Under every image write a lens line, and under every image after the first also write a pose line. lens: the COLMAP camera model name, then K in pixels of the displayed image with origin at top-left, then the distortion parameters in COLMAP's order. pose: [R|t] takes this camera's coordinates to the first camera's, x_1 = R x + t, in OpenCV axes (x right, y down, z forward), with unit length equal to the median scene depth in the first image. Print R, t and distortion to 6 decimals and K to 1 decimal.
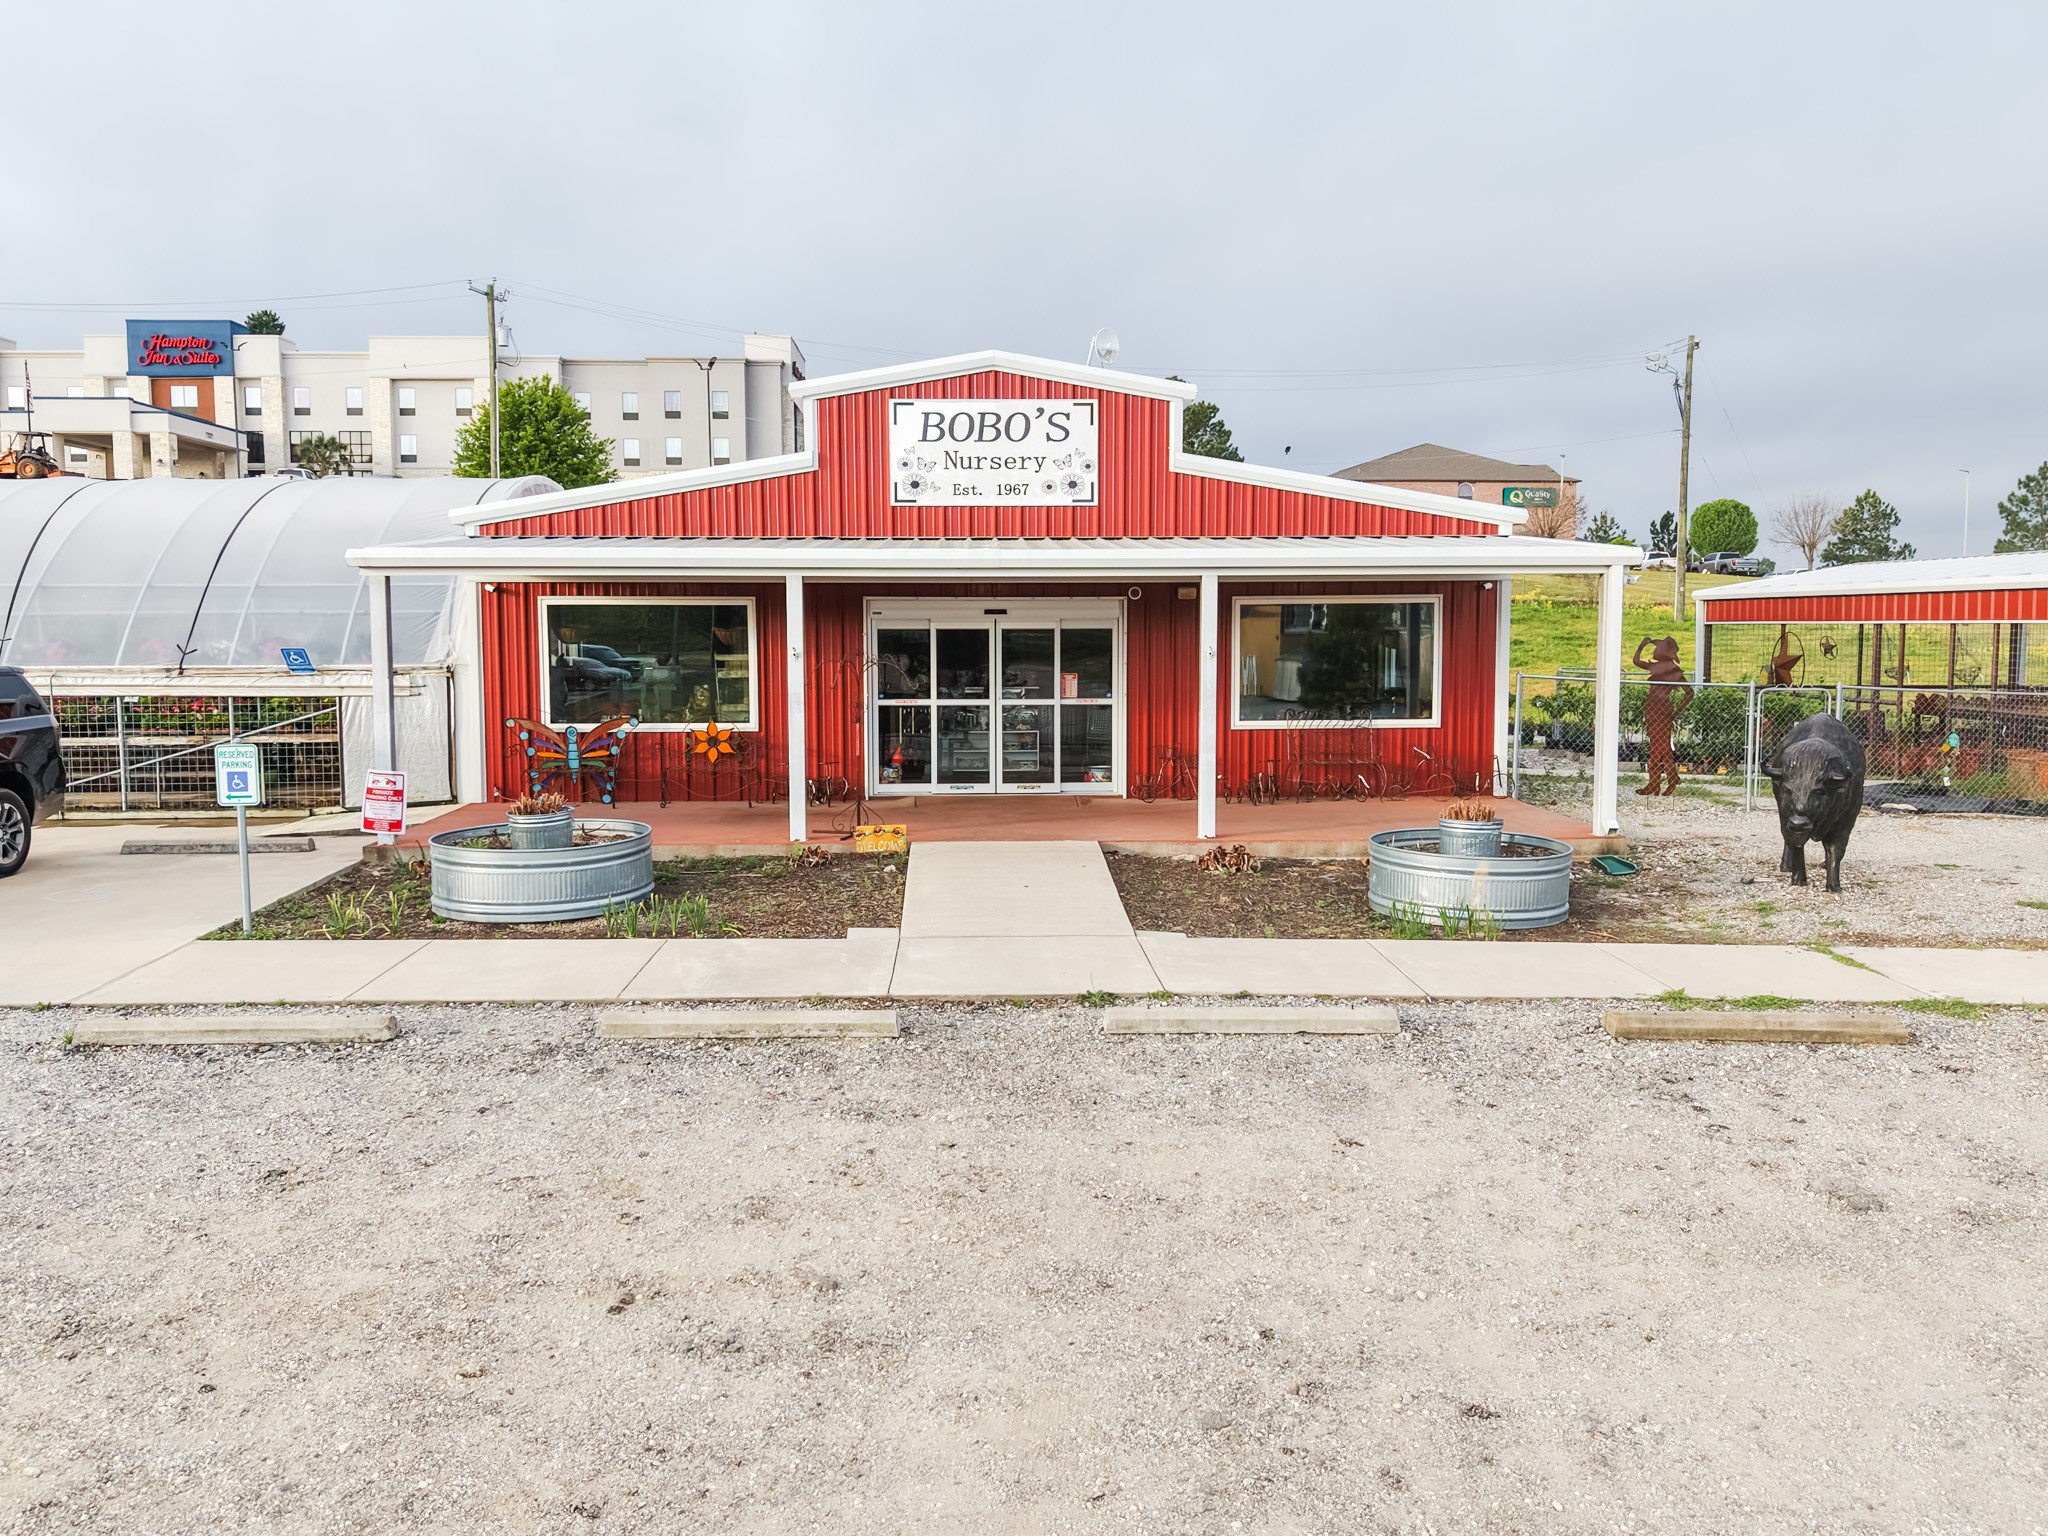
lens RADIAL K [[1701.0, 0, 1024.0], [0, 1701.0, 768.0], [0, 0, 1]] dist [0.068376, -0.149898]
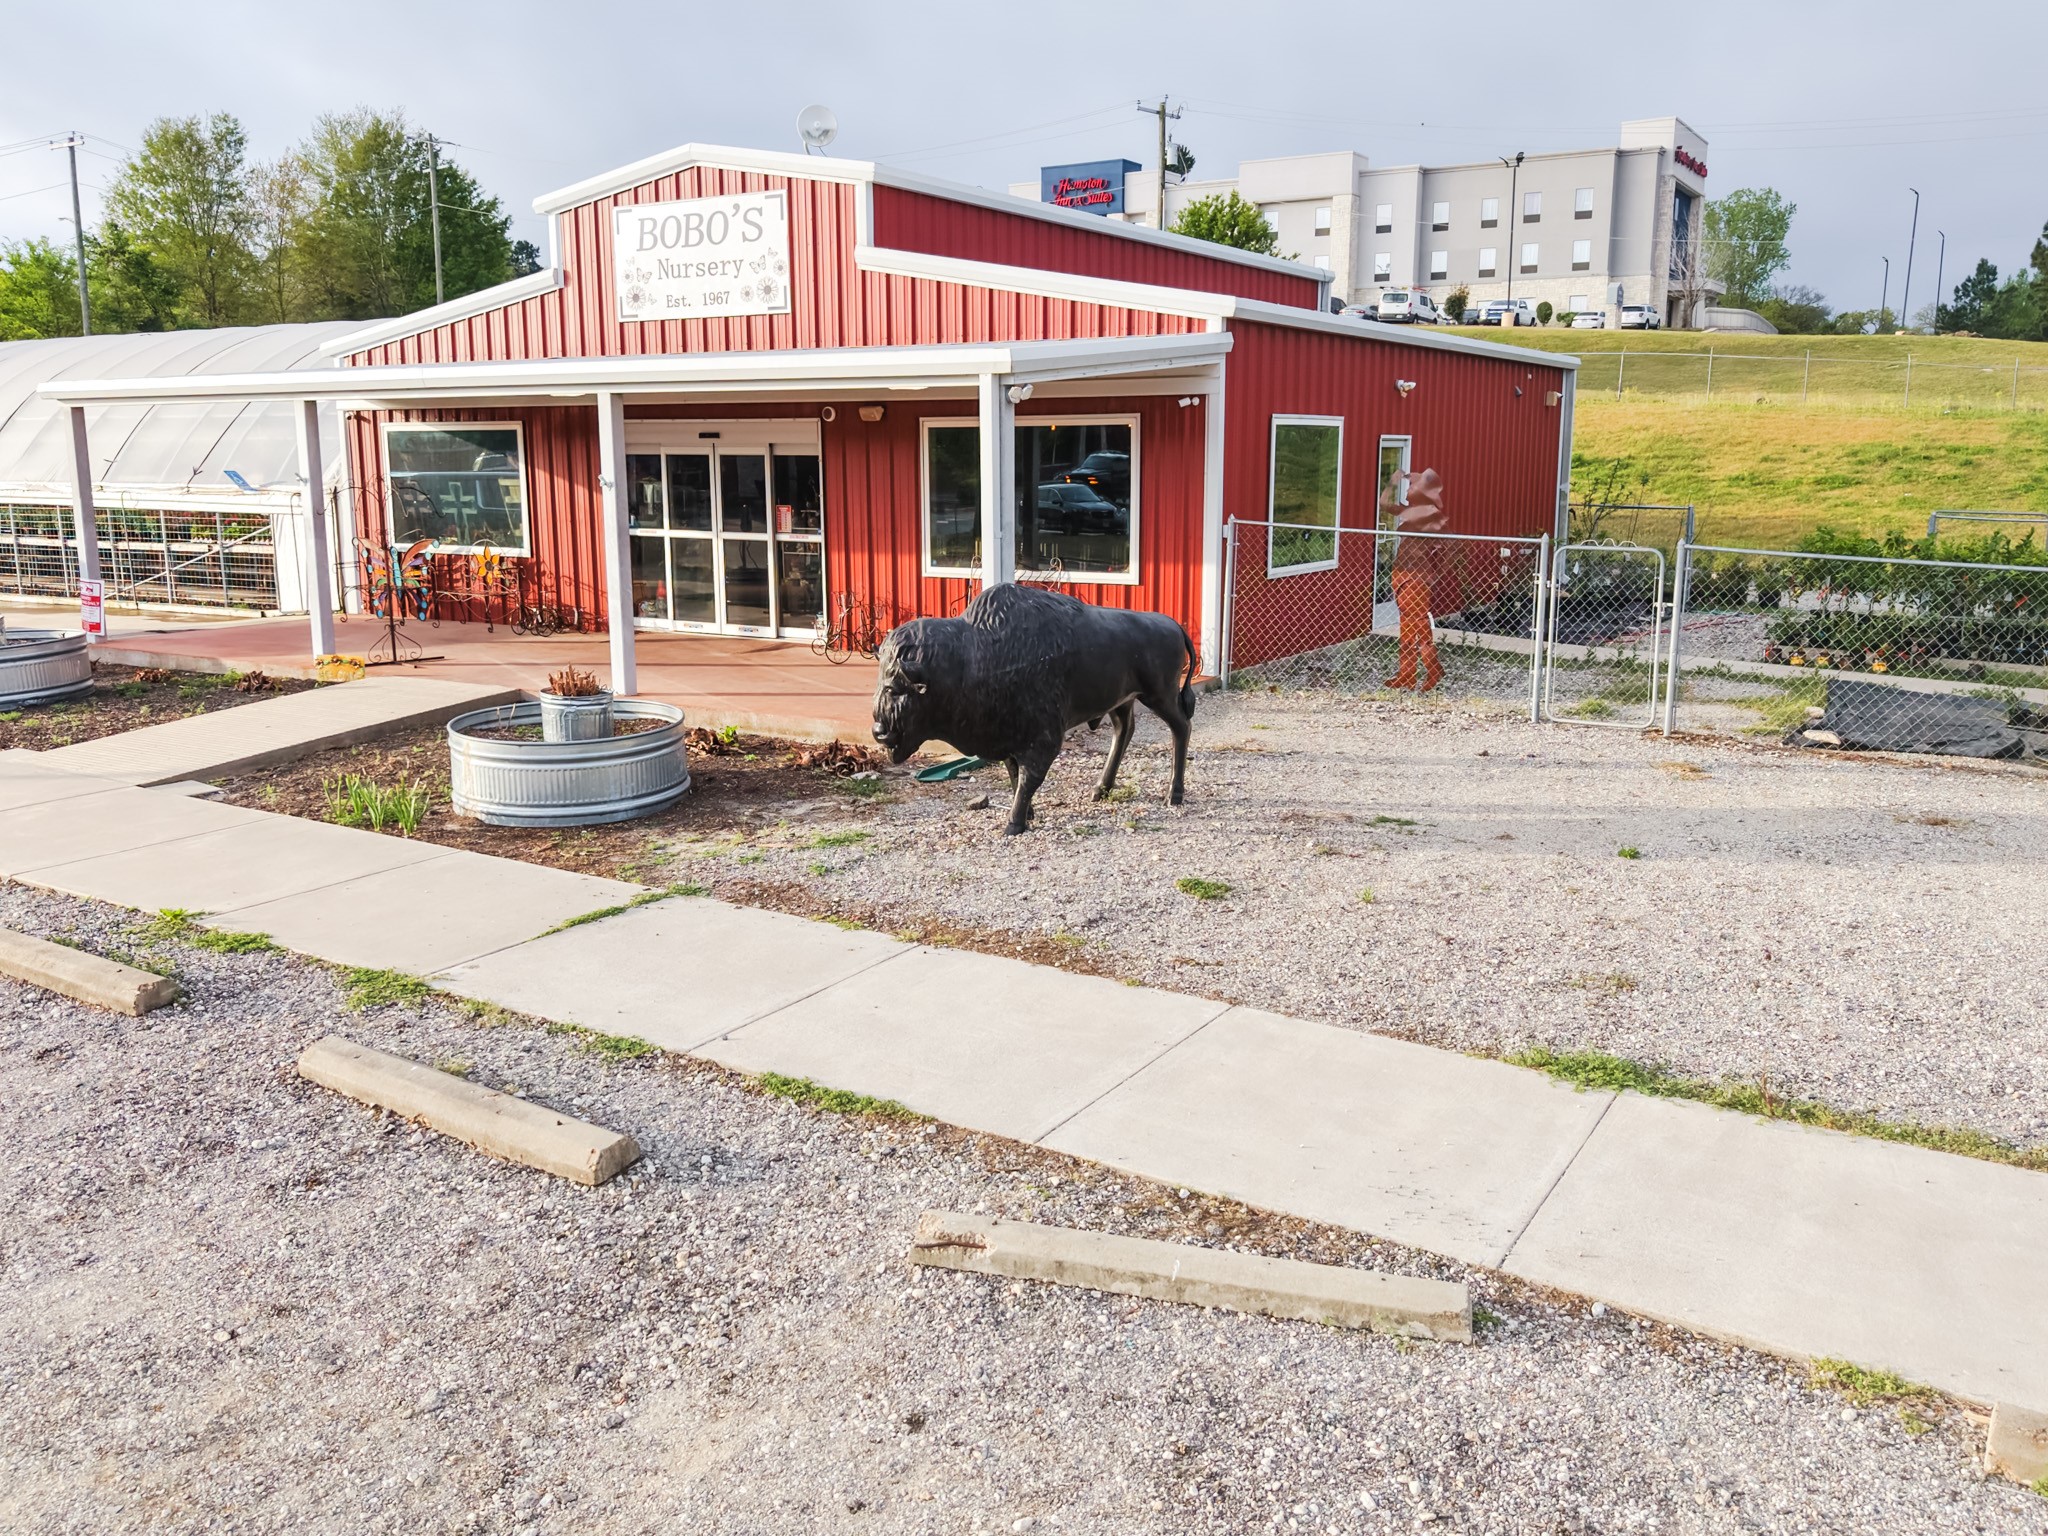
lens RADIAL K [[1701.0, 0, 1024.0], [0, 1701.0, 768.0], [0, 0, 1]] dist [0.068376, -0.149898]
pose [[0.834876, 0.101494, -0.540999, 0.647916], [-0.046049, 0.992287, 0.115094, -0.027845], [0.548508, -0.071177, 0.833110, 0.312985]]
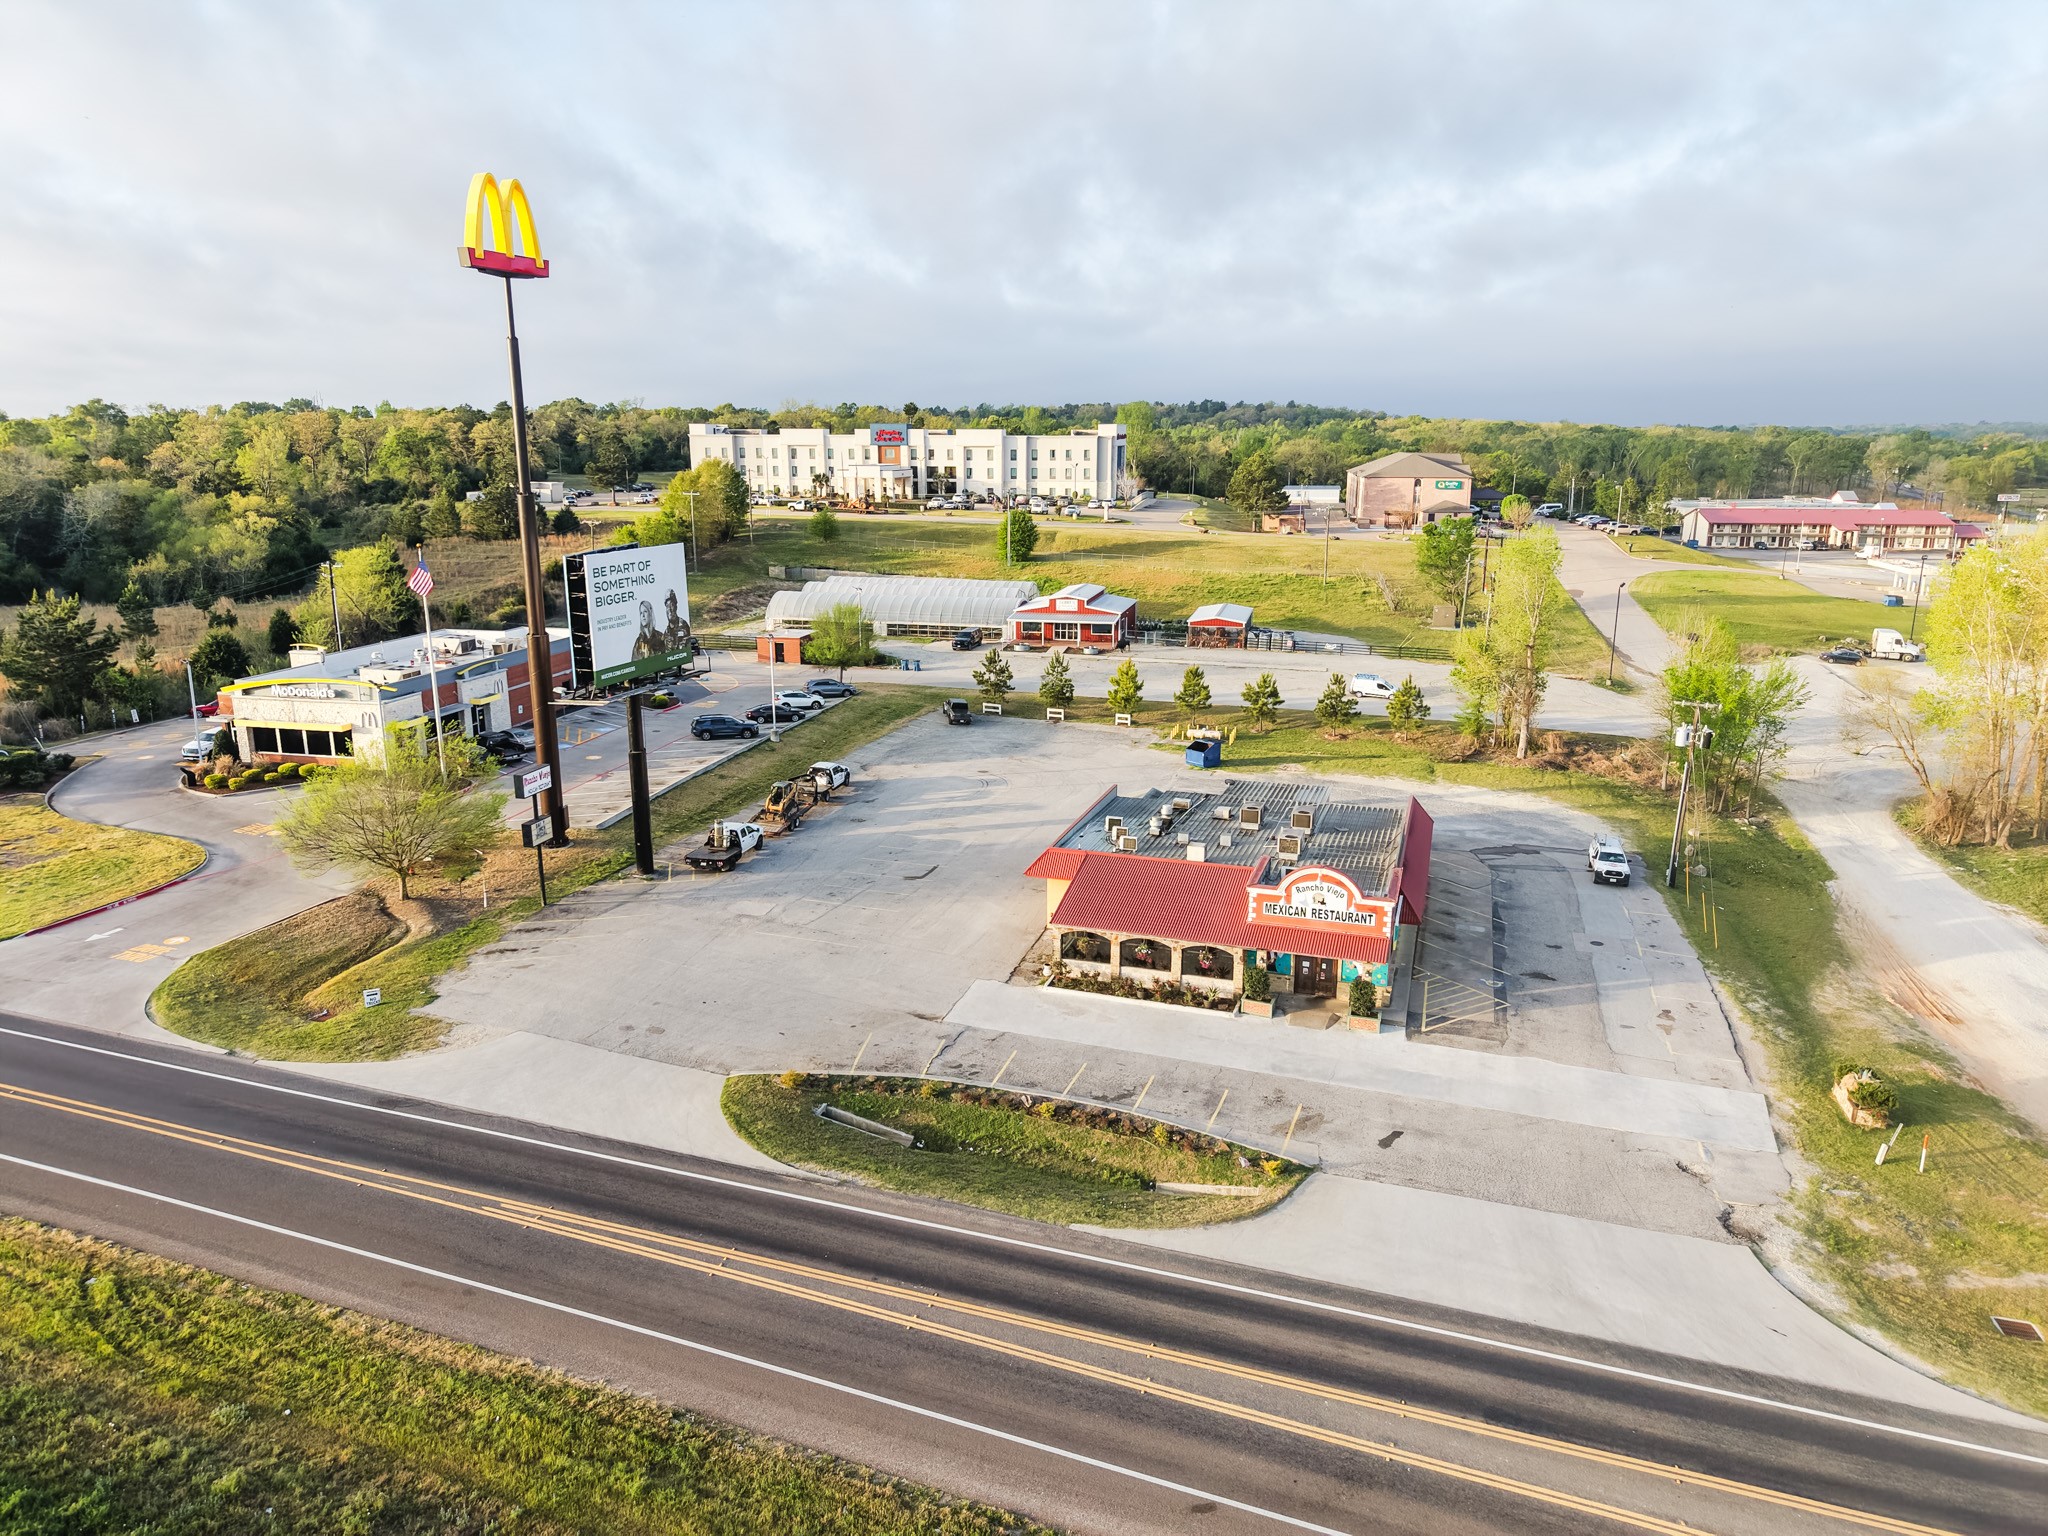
lens RADIAL K [[1355.0, 0, 1024.0], [0, 1355.0, 768.0], [0, 0, 1]] dist [-0.005865, -0.004089]
pose [[0.965866, 0.073113, -0.248511, 1.703688], [-0.033073, 0.986297, 0.161628, -0.500985], [0.256923, -0.147892, 0.955049, -6.452791]]
